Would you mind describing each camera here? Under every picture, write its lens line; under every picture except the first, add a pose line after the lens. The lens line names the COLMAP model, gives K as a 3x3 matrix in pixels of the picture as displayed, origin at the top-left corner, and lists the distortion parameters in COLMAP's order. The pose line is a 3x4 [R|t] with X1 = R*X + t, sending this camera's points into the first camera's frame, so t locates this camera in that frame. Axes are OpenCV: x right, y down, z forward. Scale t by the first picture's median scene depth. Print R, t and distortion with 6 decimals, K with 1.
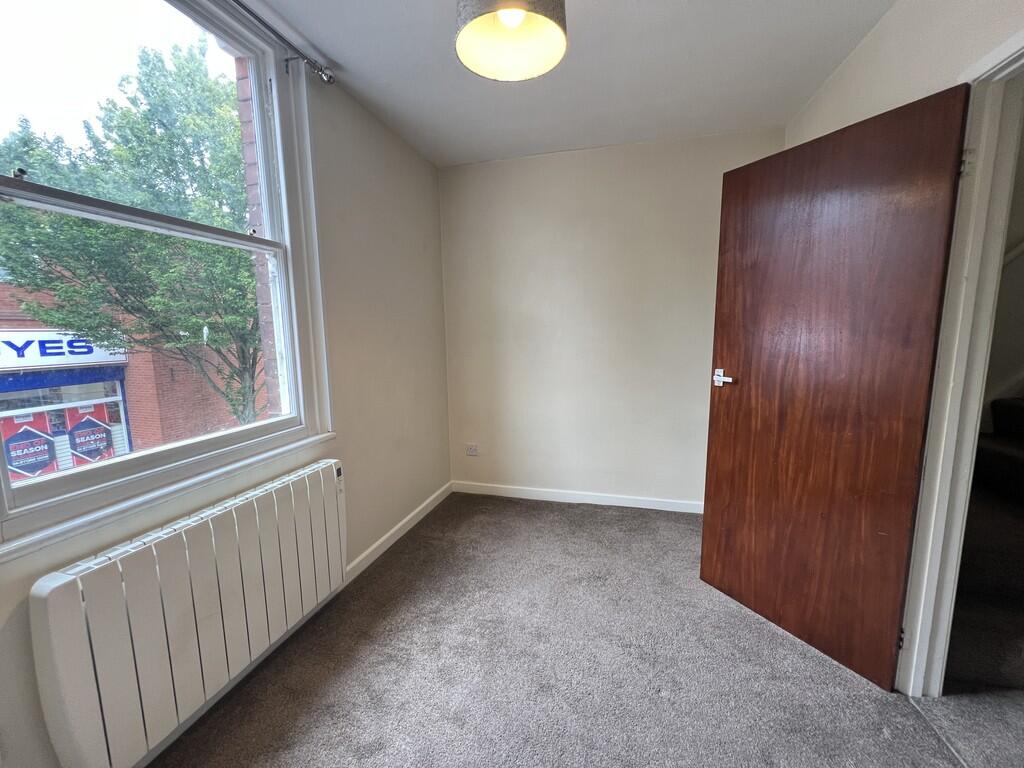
lens RADIAL K [[411.9, 0, 512.4], [0, 411.9, 384.3], [0, 0, 1]] dist [0.000255, 0.000022]
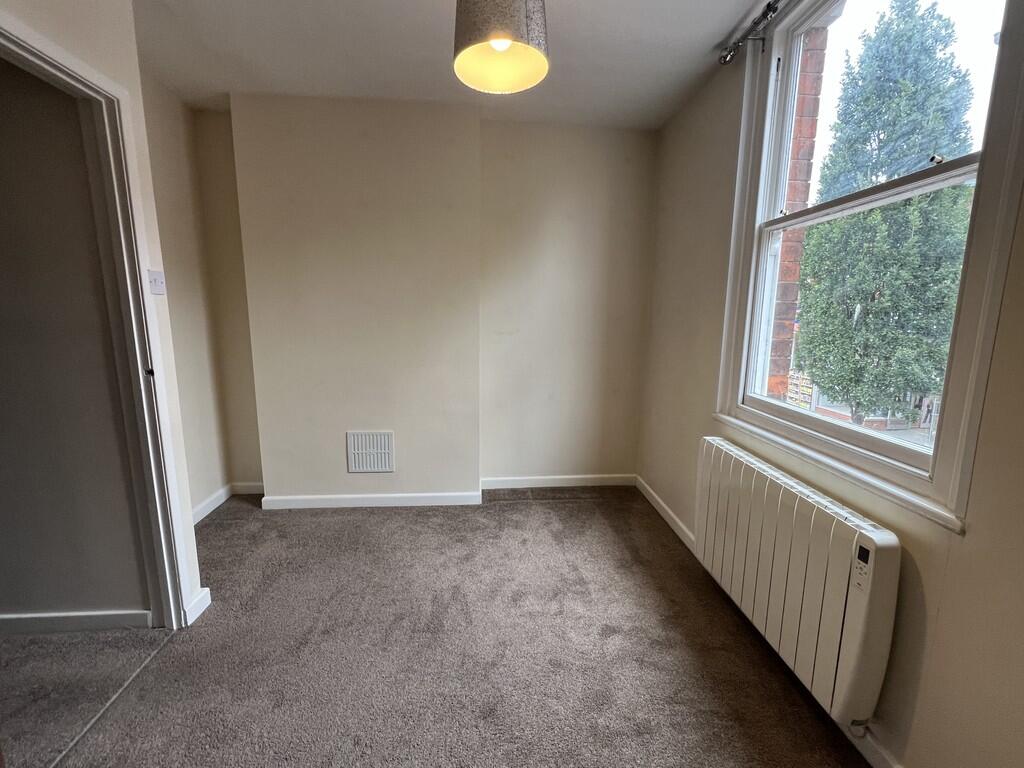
lens RADIAL K [[453.7, 0, 513.6], [0, 453.7, 386.3], [0, 0, 1]] dist [-0.000404, 0.000081]
pose [[-0.945799, 0.035224, -0.322838, 0.305414], [-0.061372, 0.956801, 0.284191, -0.205226], [0.318902, 0.288601, -0.902780, 1.655962]]
